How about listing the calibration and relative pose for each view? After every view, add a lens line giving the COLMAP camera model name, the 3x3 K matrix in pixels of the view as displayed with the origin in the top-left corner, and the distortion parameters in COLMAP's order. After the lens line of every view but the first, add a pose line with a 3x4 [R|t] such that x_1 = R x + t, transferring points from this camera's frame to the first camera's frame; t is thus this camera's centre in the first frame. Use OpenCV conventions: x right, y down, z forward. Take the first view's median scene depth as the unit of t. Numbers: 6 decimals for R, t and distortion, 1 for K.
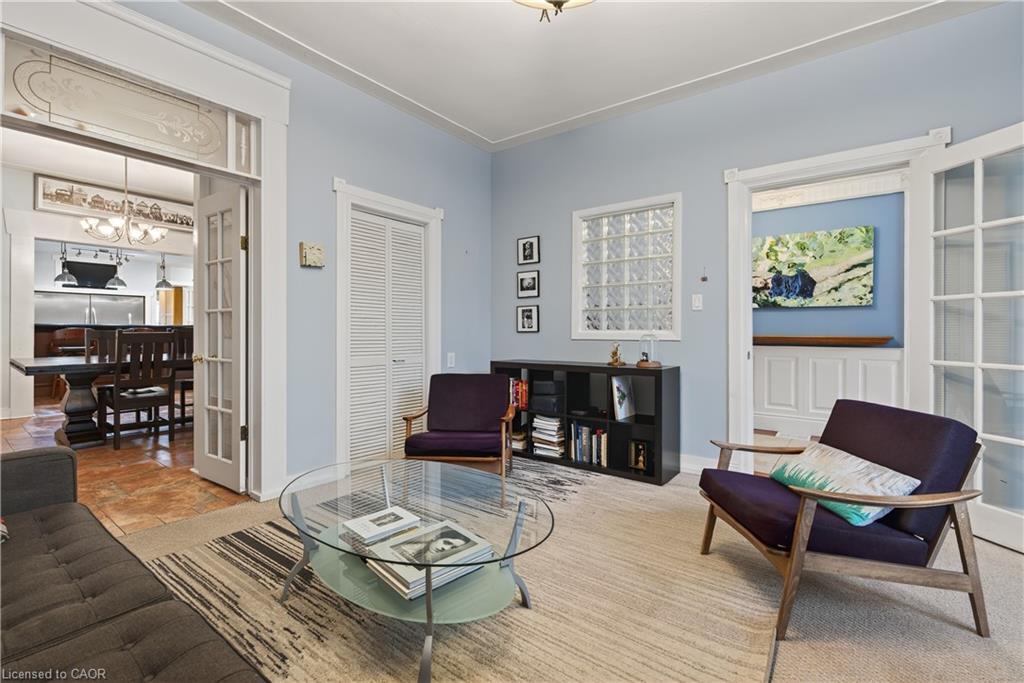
lens RADIAL K [[460.4, 0, 513.4], [0, 460.4, 335.3], [0, 0, 1]] dist [-0.001513, 0.000716]
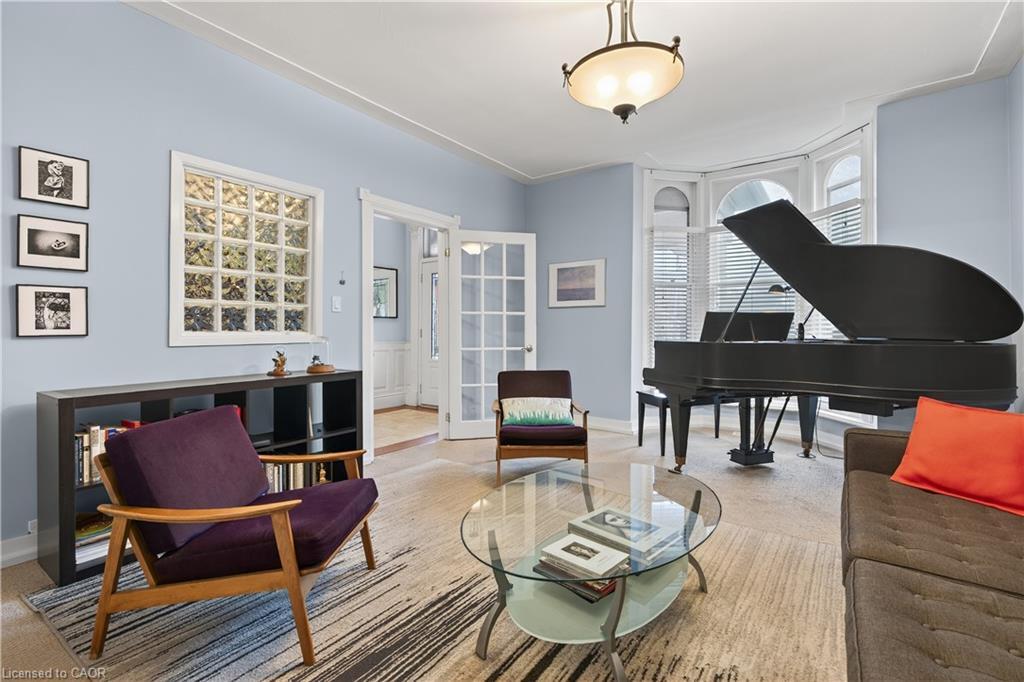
lens RADIAL K [[460.4, 0, 516.0], [0, 460.4, 330.7], [0, 0, 1]] dist [-0.001513, 0.000716]
pose [[-0.034862, -0.005782, 0.999375, -0.507896], [0.011889, 0.999910, 0.006200, -0.011115], [-0.999321, 0.012098, -0.034790, 0.510238]]
